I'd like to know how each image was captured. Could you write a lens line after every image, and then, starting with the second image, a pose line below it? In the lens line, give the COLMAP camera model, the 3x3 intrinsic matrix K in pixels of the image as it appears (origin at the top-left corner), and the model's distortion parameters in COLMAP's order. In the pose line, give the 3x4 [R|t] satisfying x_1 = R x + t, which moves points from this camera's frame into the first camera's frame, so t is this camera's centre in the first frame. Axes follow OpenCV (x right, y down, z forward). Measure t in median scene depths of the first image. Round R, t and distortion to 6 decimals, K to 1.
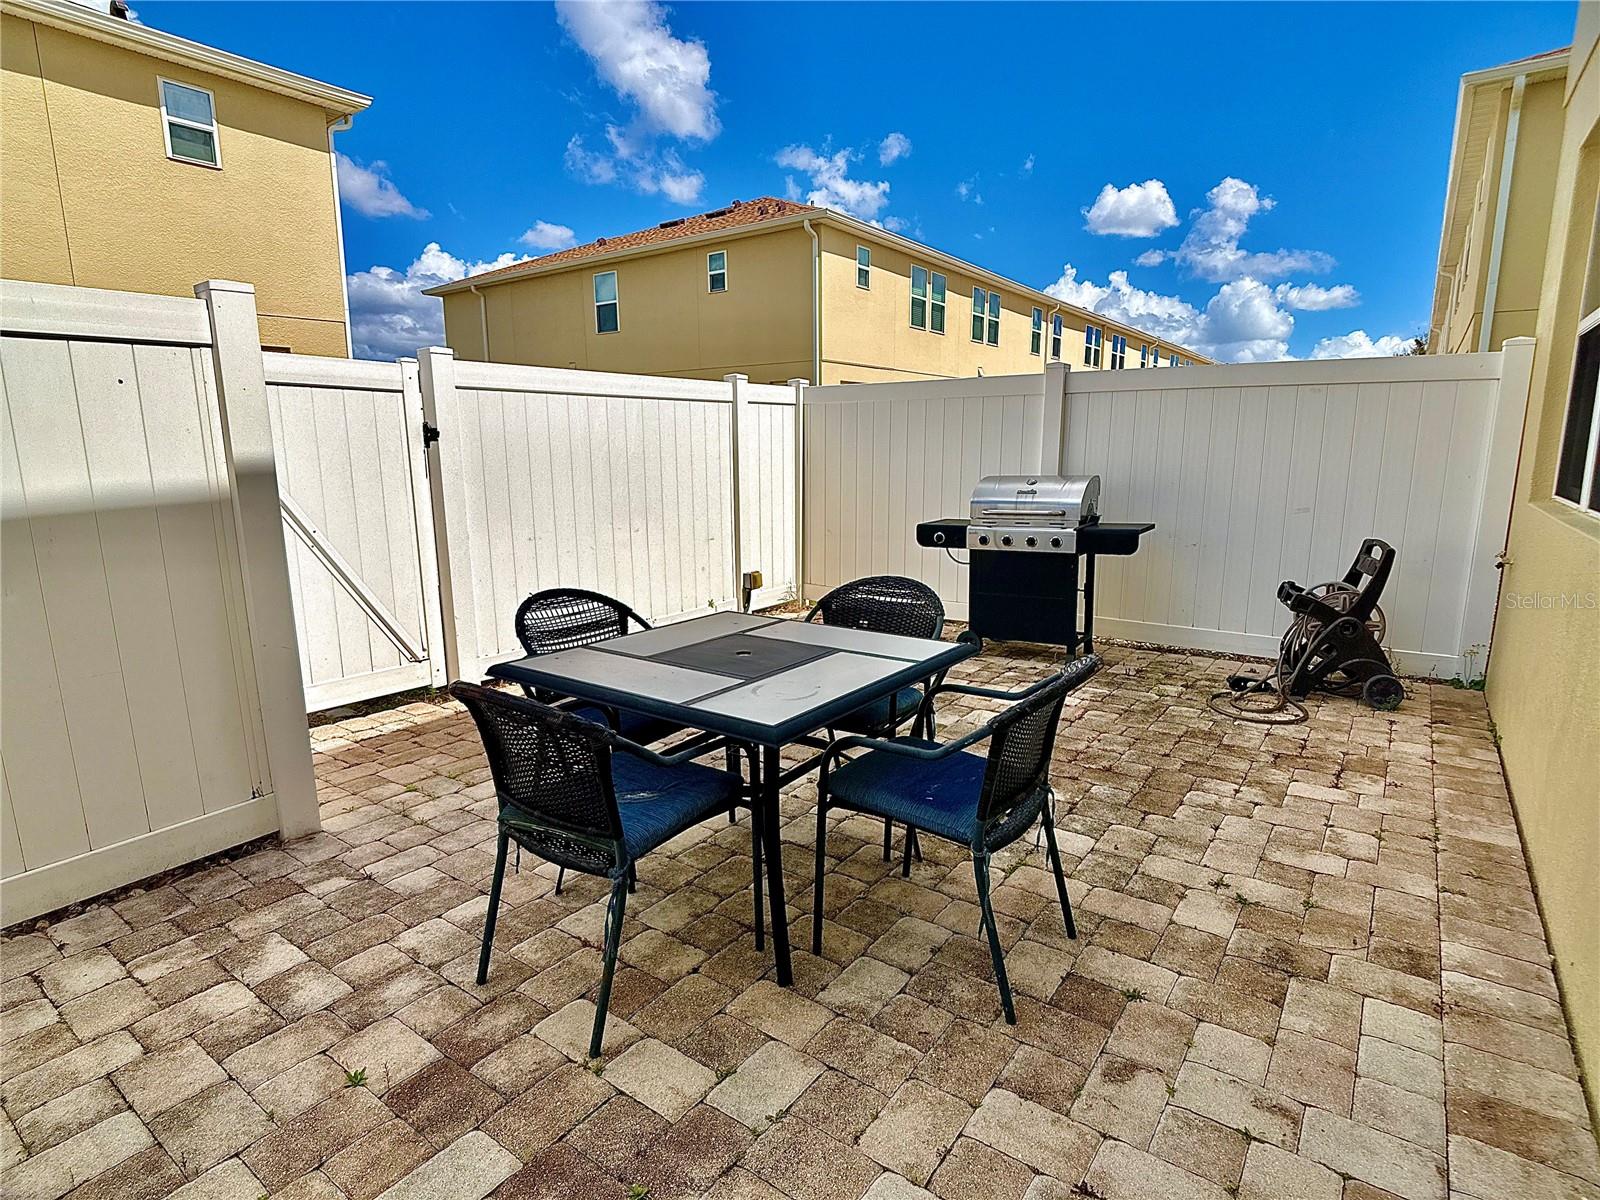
lens RADIAL K [[841.5, 0, 799.5], [0, 841.5, 606.4], [0, 0, 1]] dist [-0.026256, 0.002623]
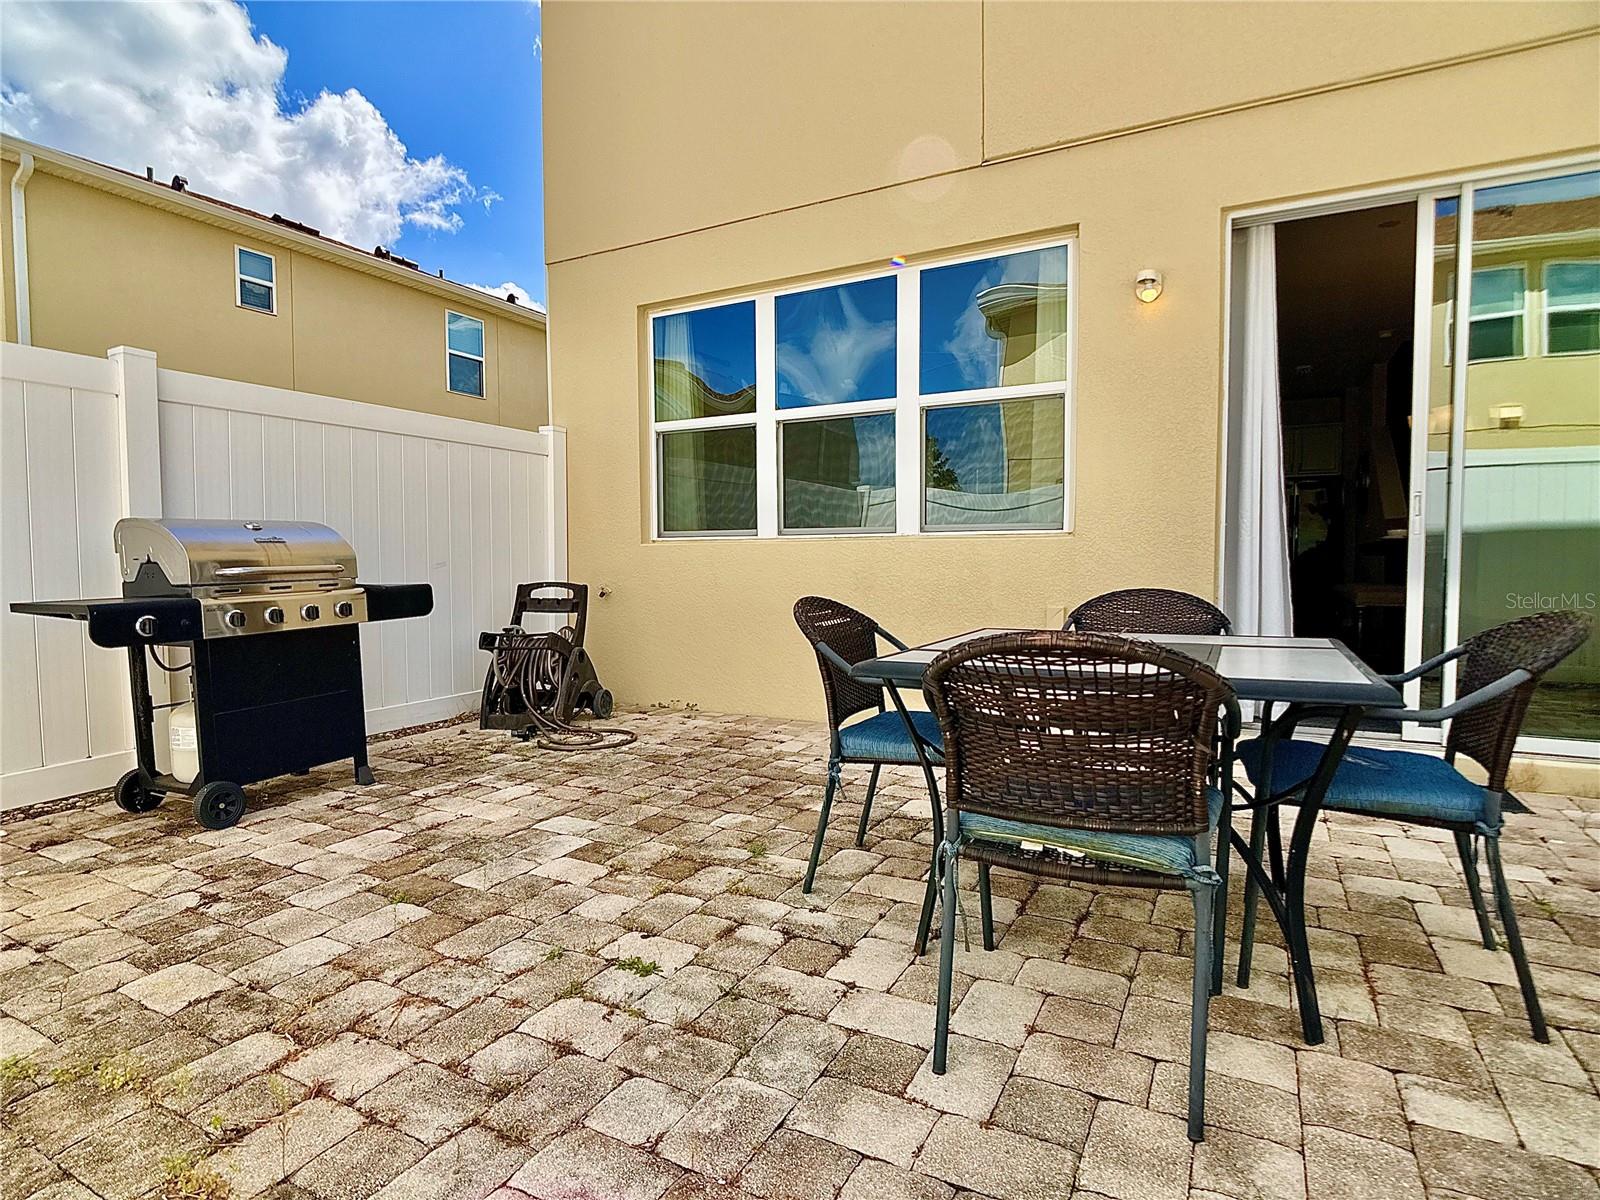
lens RADIAL K [[841.5, 0, 800.2], [0, 841.5, 602.9], [0, 0, 1]] dist [-0.026256, 0.002623]
pose [[-0.144165, -0.042001, 0.988662, -0.436470], [0.197231, 0.977833, 0.070301, -0.055978], [-0.969699, 0.205129, -0.132686, 0.722937]]
